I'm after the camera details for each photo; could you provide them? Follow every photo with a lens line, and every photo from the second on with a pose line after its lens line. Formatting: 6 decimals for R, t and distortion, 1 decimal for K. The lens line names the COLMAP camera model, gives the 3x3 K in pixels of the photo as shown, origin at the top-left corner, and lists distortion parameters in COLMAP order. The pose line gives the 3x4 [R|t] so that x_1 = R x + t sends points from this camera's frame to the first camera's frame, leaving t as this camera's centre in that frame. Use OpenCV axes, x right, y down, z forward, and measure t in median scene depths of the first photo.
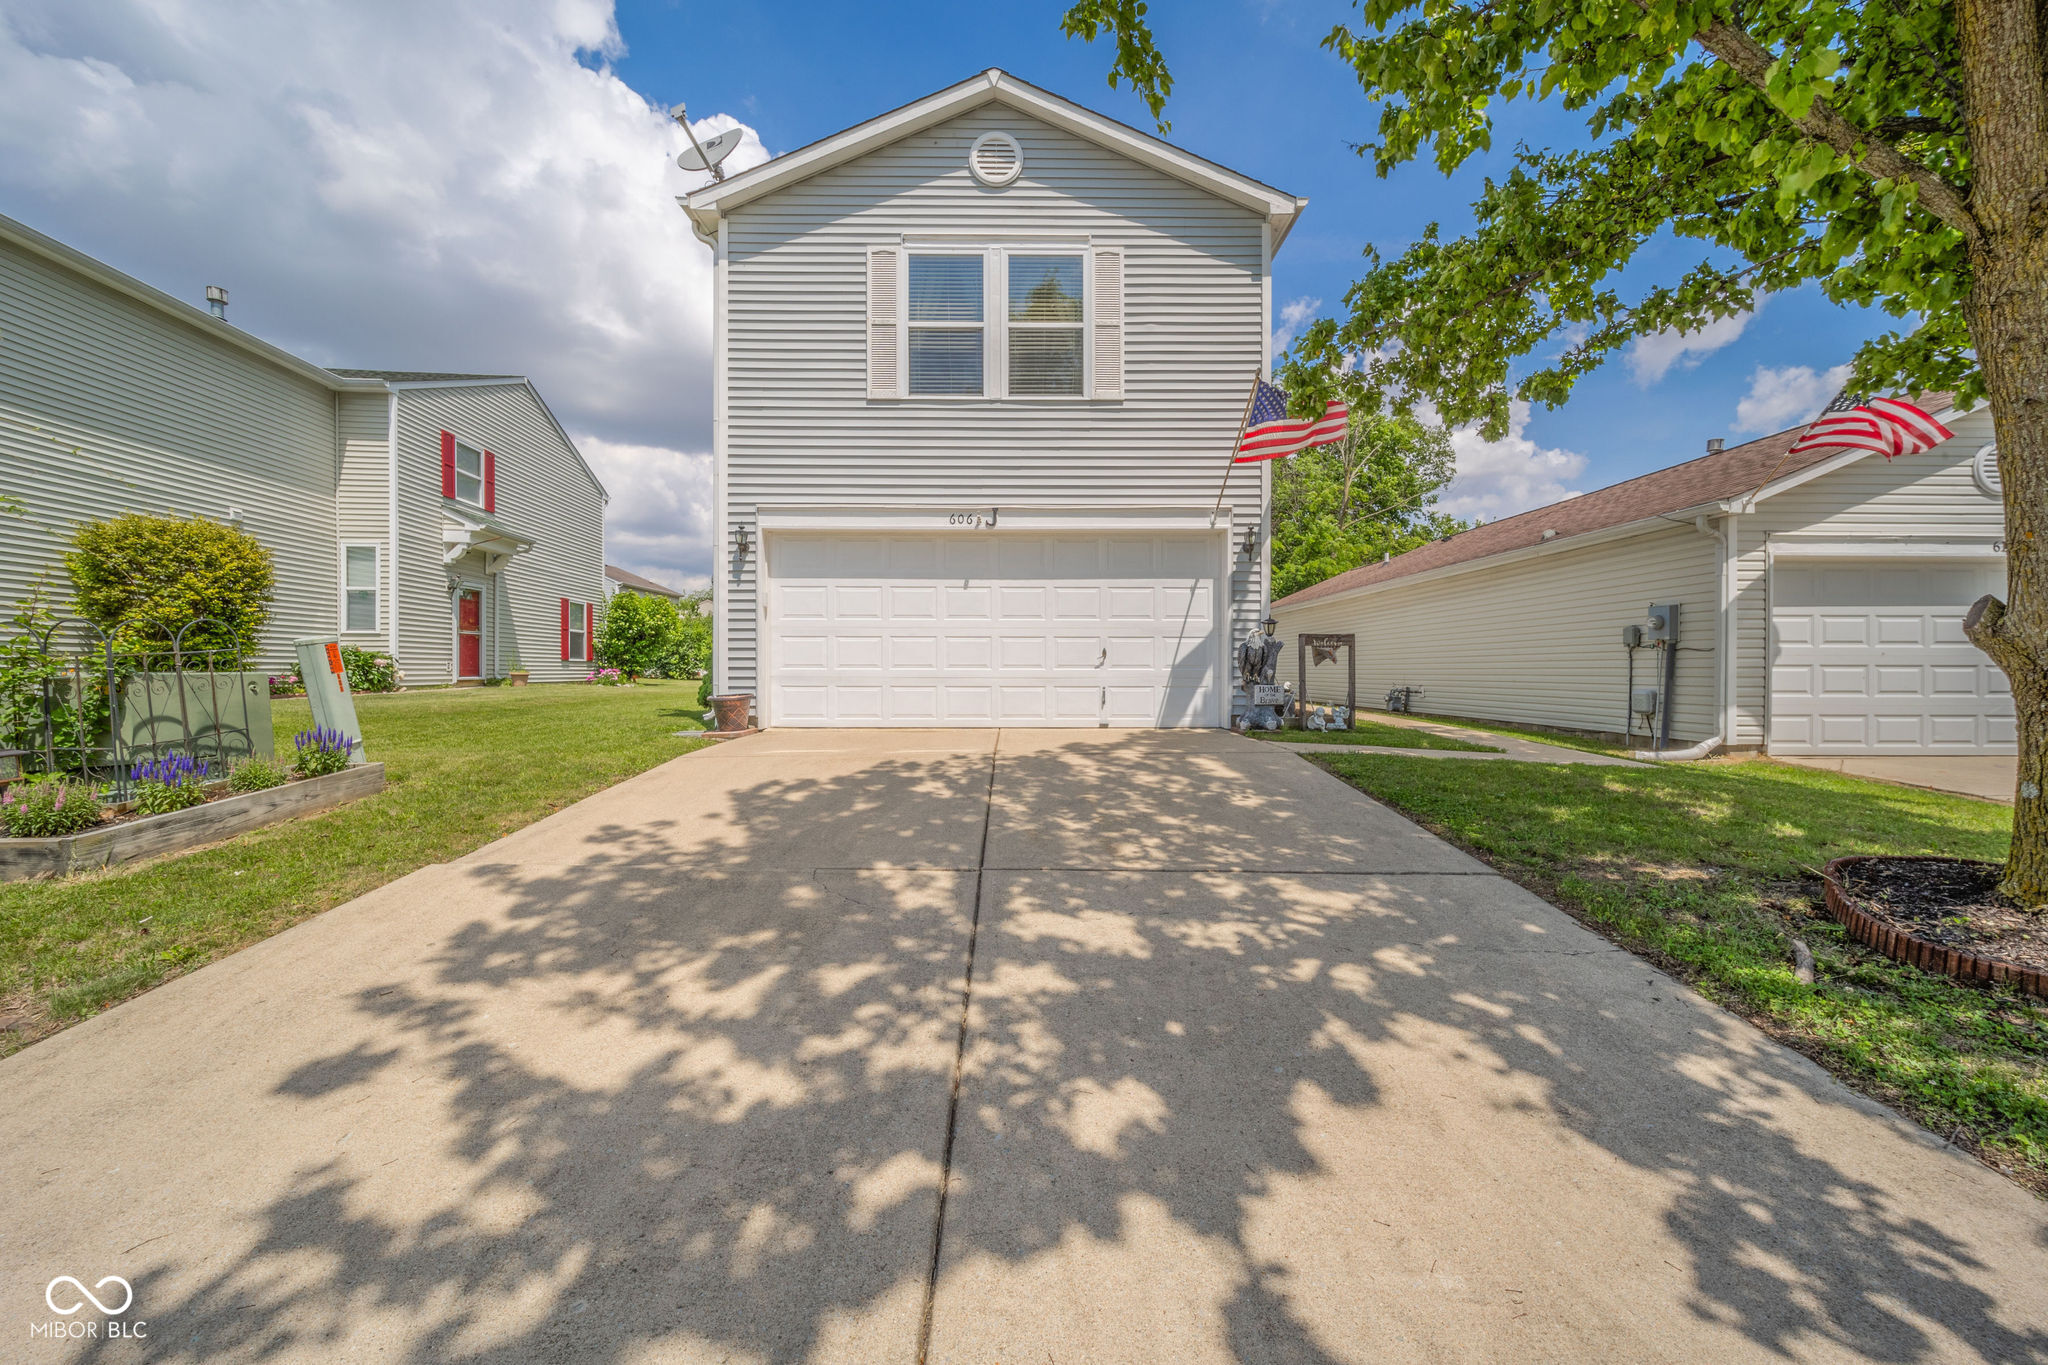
lens RADIAL K [[743.0, 0, 1015.3], [0, 743.0, 677.2], [0, 0, 1]] dist [0.003068, -0.001281]
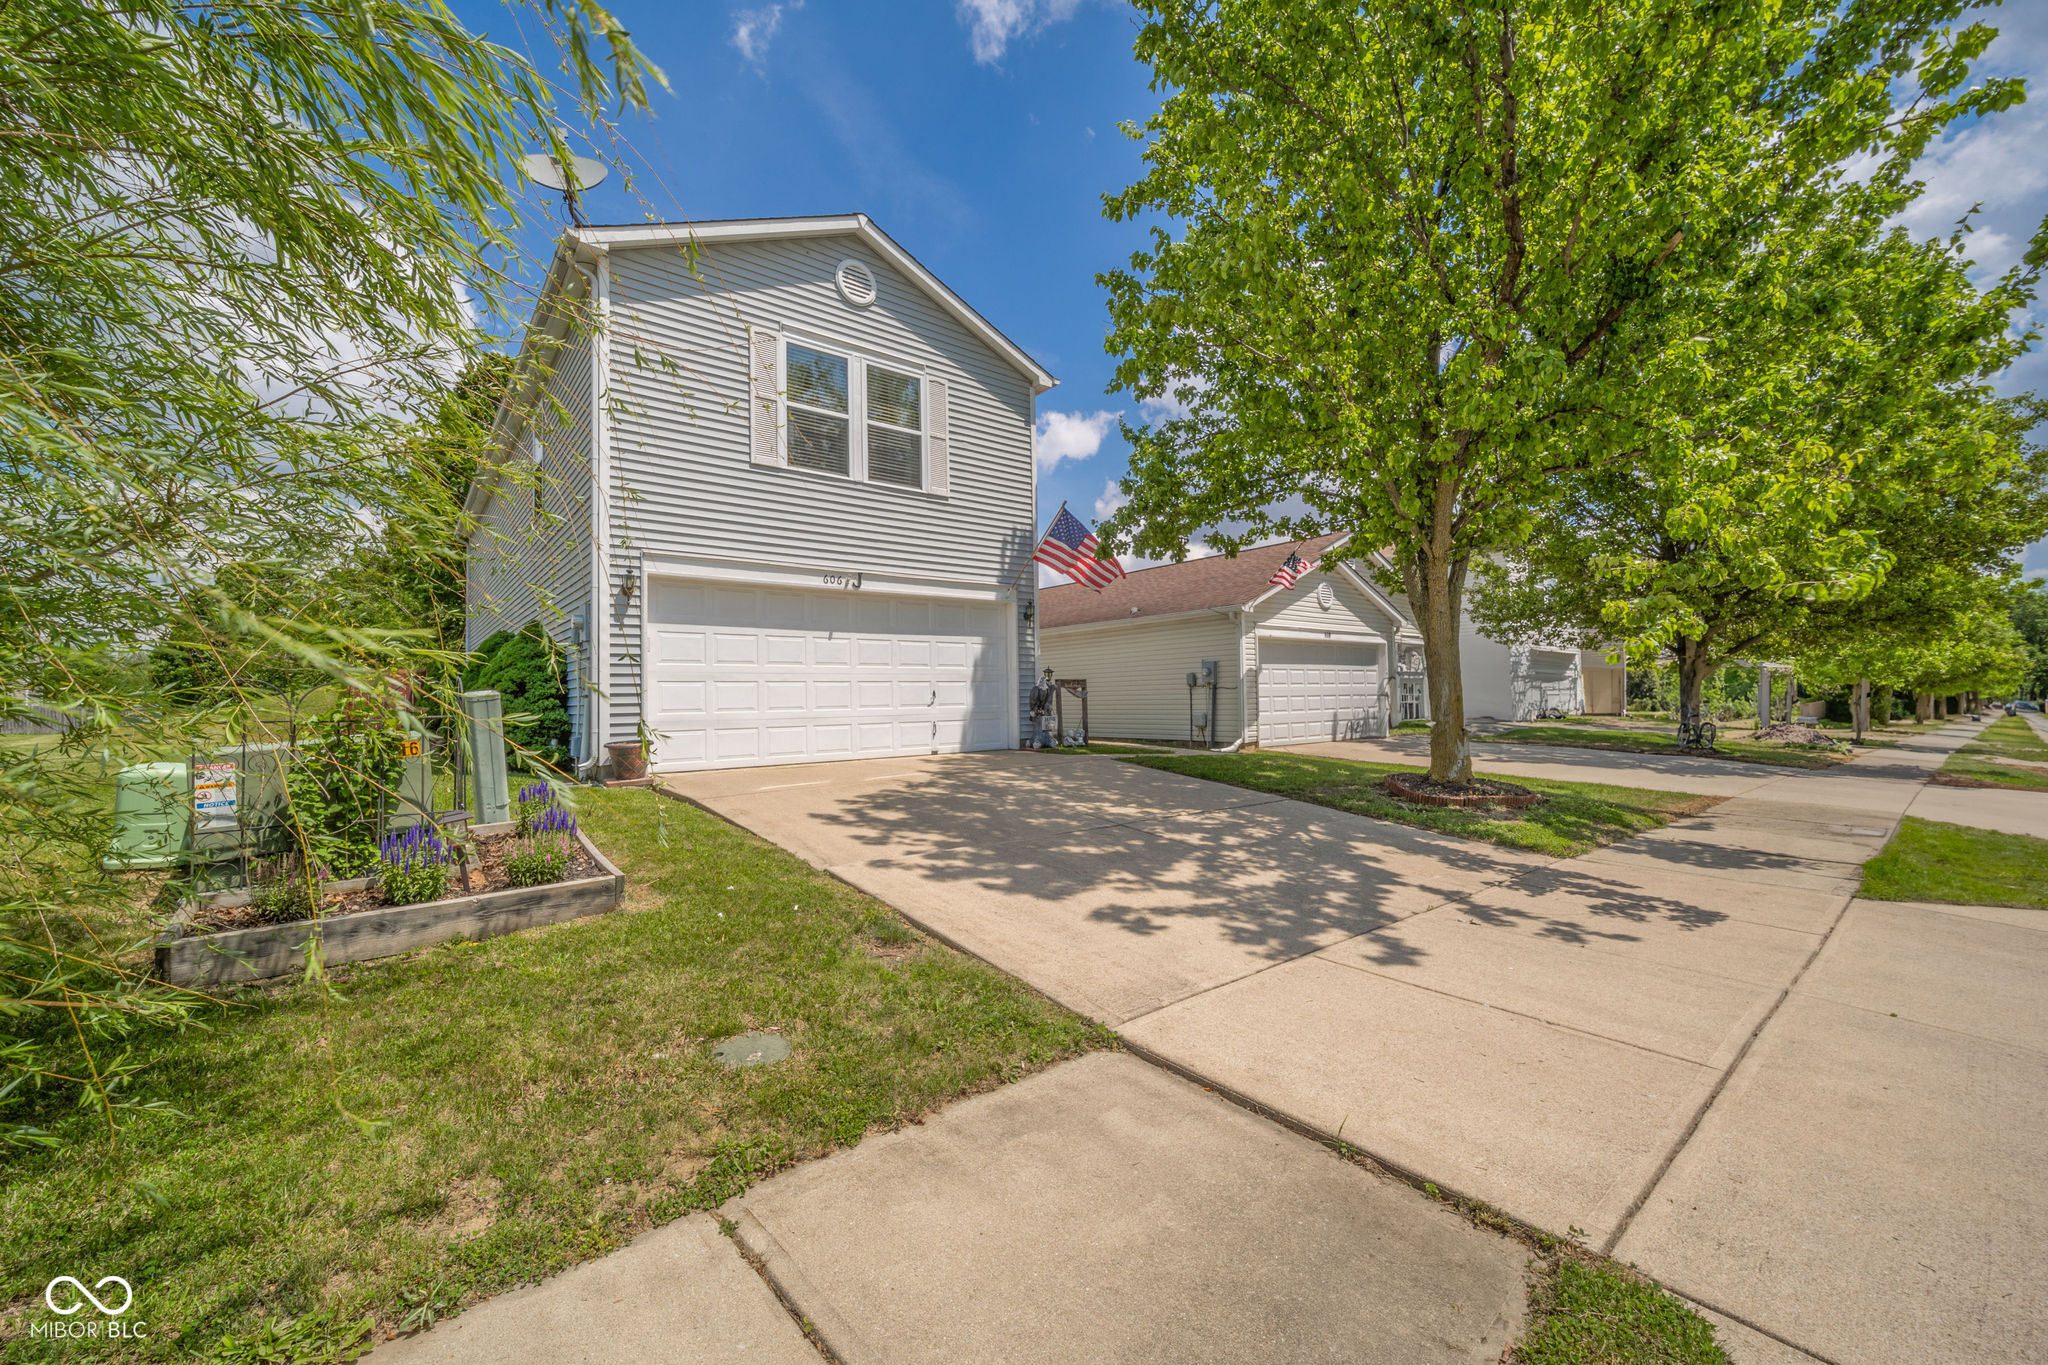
lens RADIAL K [[743.0, 0, 1035.6], [0, 743.0, 680.1], [0, 0, 1]] dist [0.003068, -0.001281]
pose [[0.795622, 0.000036, 0.605794, -0.520018], [0.025161, 0.999135, -0.033105, -0.011167], [-0.605271, 0.041582, 0.794933, -0.099265]]
